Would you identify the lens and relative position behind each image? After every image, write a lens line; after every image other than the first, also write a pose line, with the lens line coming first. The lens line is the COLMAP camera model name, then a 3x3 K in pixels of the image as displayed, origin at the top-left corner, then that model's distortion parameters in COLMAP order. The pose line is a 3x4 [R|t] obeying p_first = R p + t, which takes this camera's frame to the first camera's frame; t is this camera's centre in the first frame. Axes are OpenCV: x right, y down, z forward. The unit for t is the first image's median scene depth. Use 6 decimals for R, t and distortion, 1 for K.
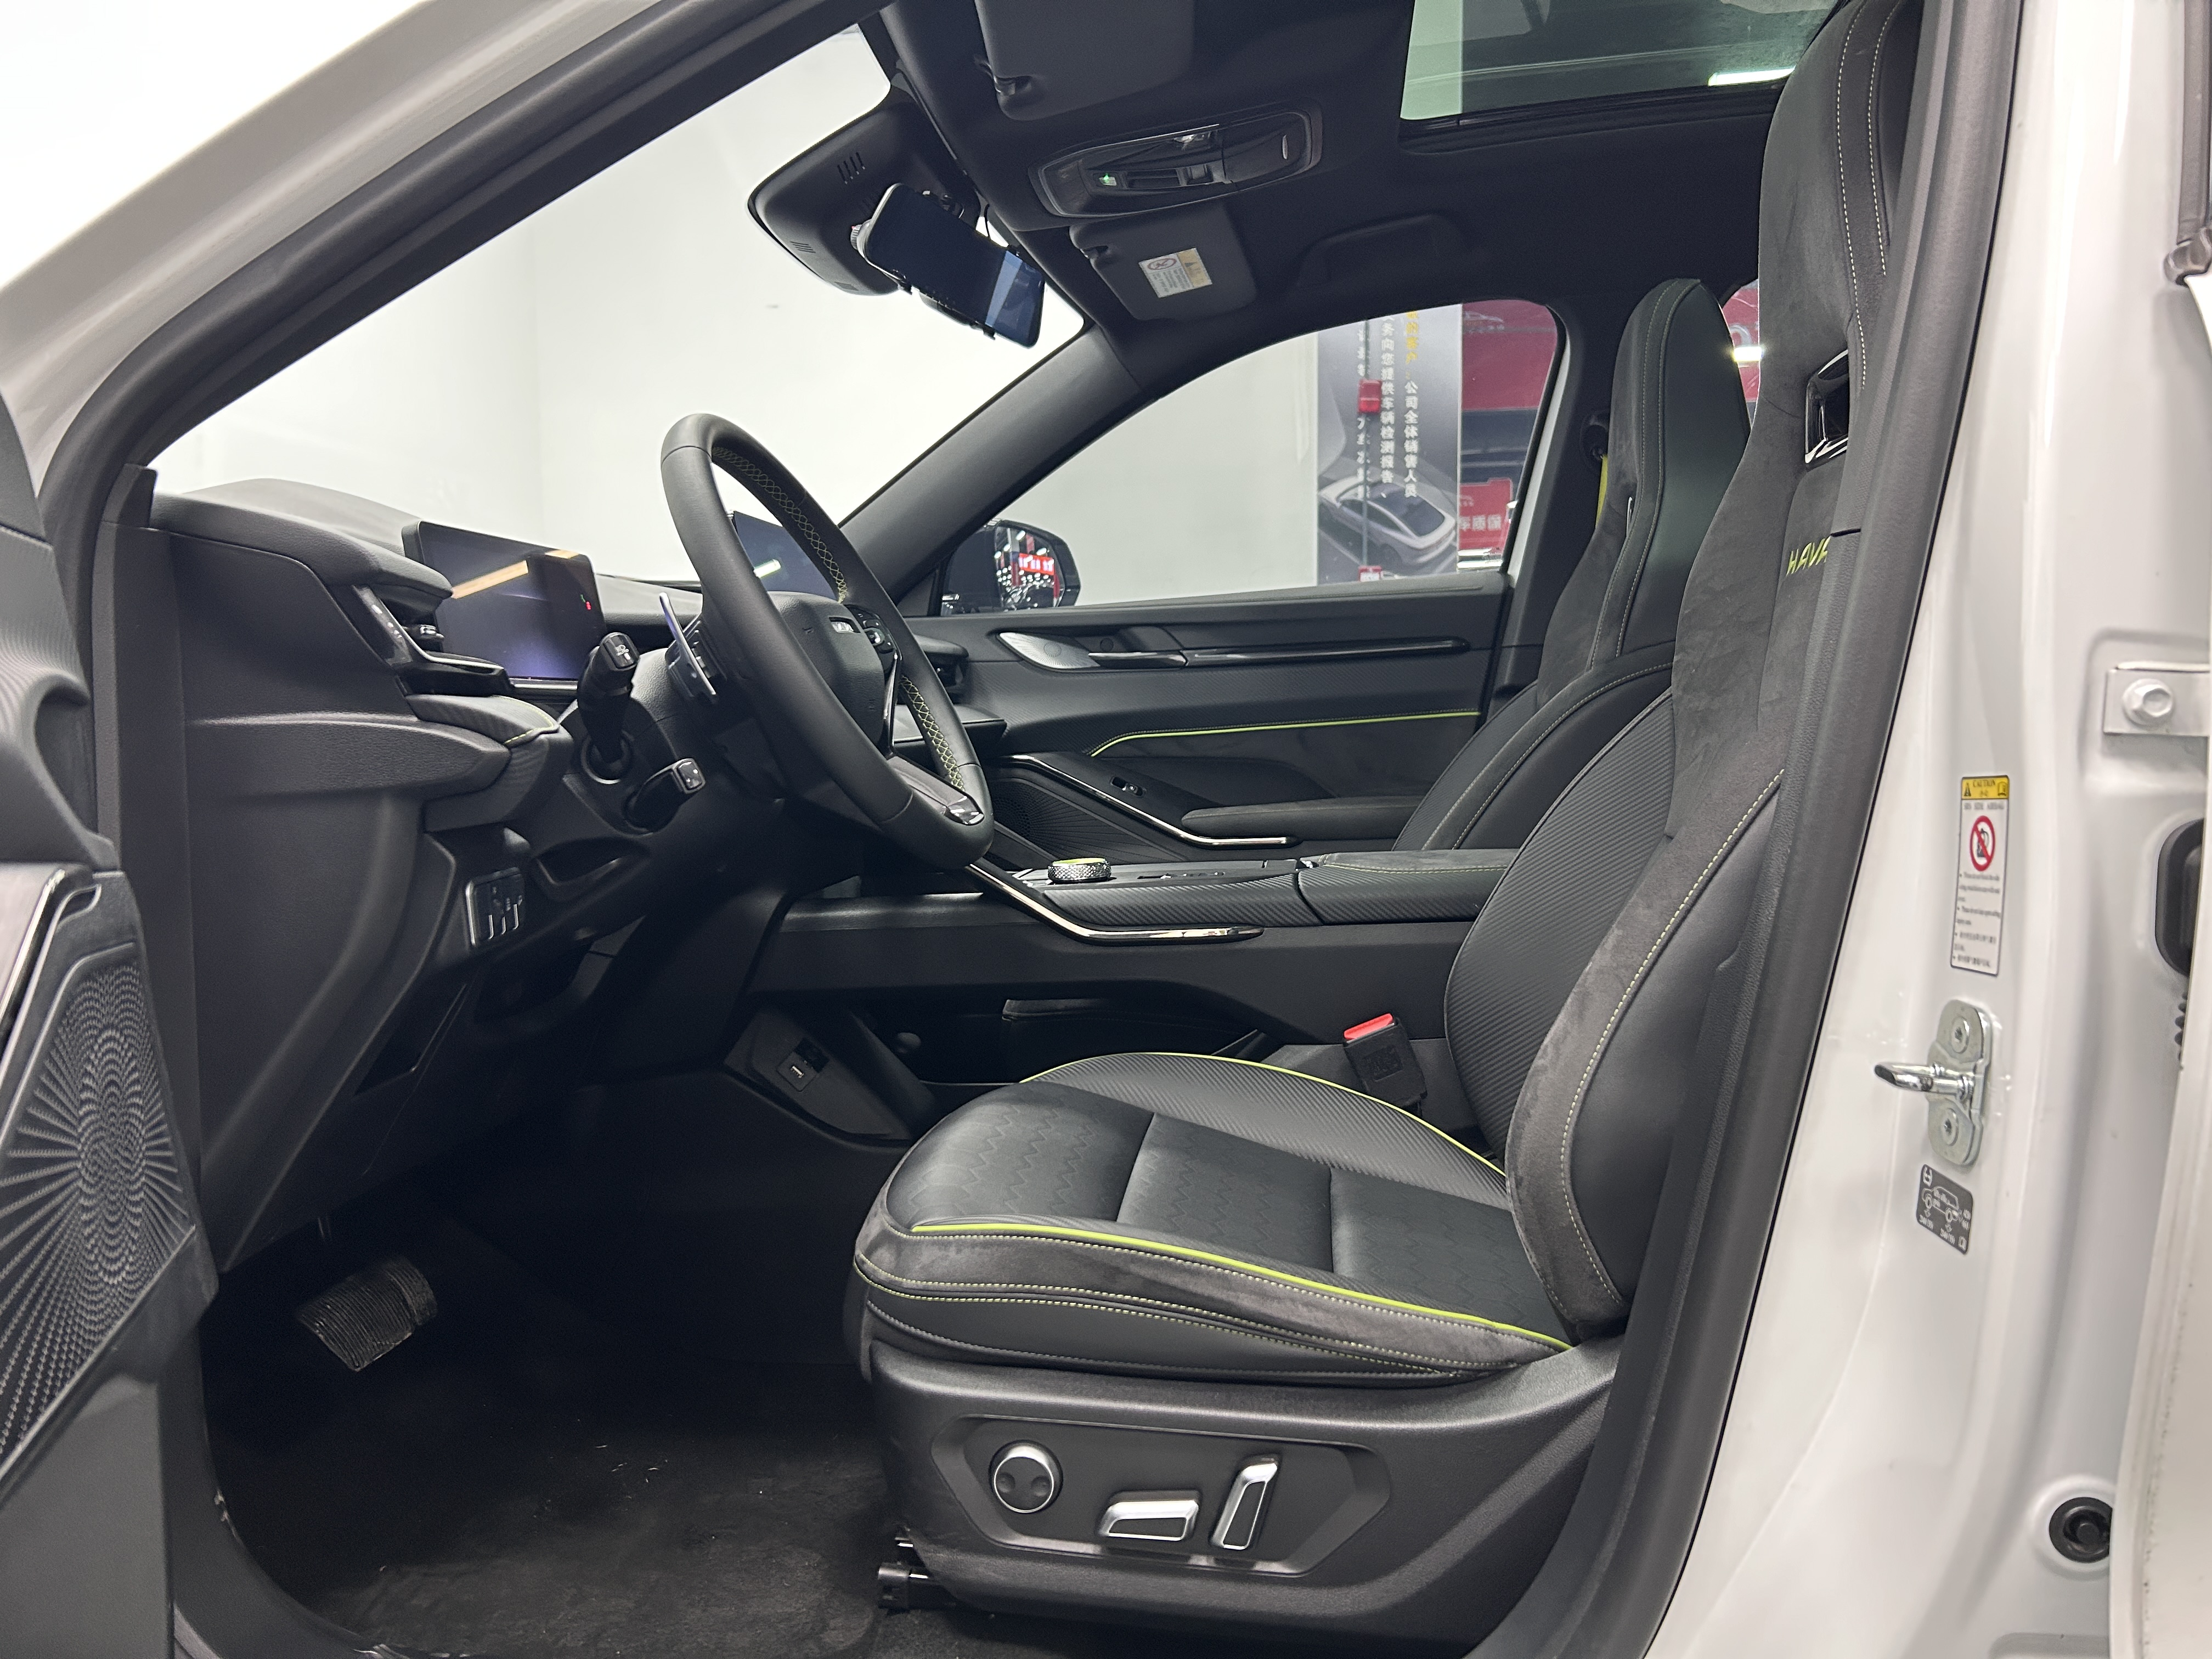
lens RADIAL K [[1672.8, 0, 1057.5], [0, 1672.8, 856.4], [0, 0, 1]] dist [0.189521, -0.379049]
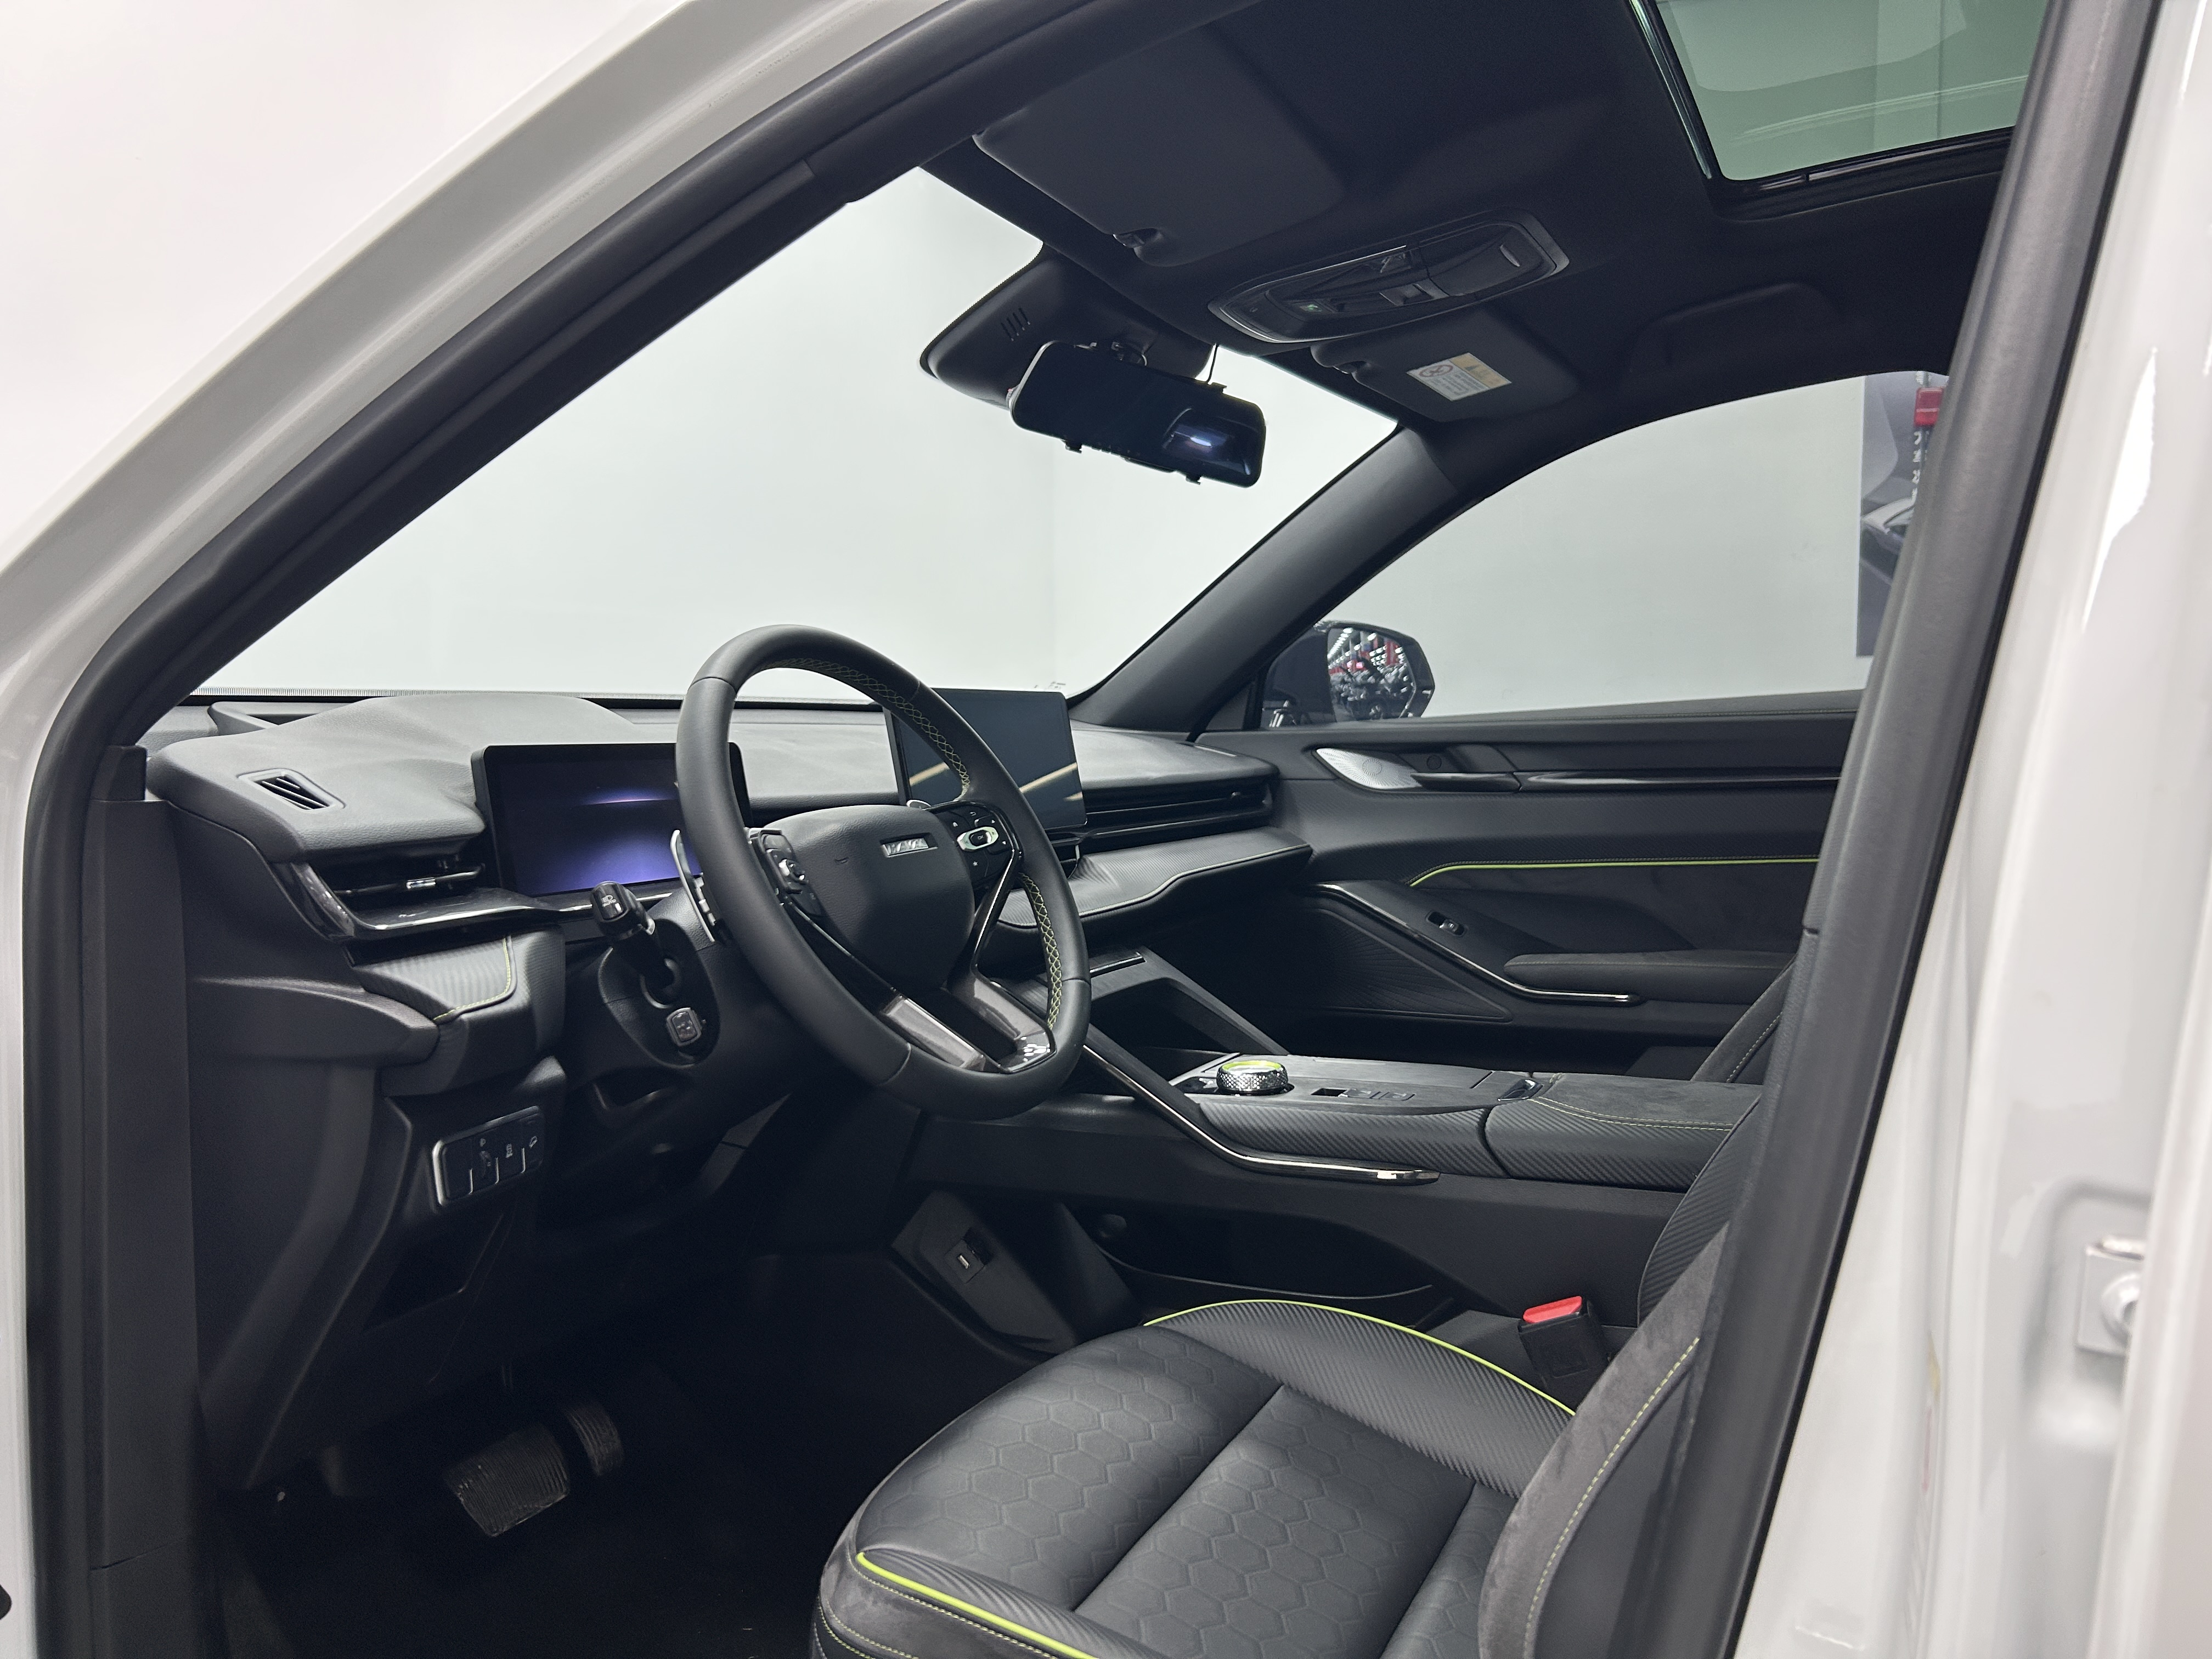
lens RADIAL K [[1657.9, 0, 1103.8], [0, 1657.9, 847.3], [0, 0, 1]] dist [0.064340, -0.075647]
pose [[0.941611, 0.033870, -0.334996, 0.228555], [-0.031556, 0.999426, 0.012351, -0.121241], [0.335222, -0.001058, 0.942139, 0.140961]]
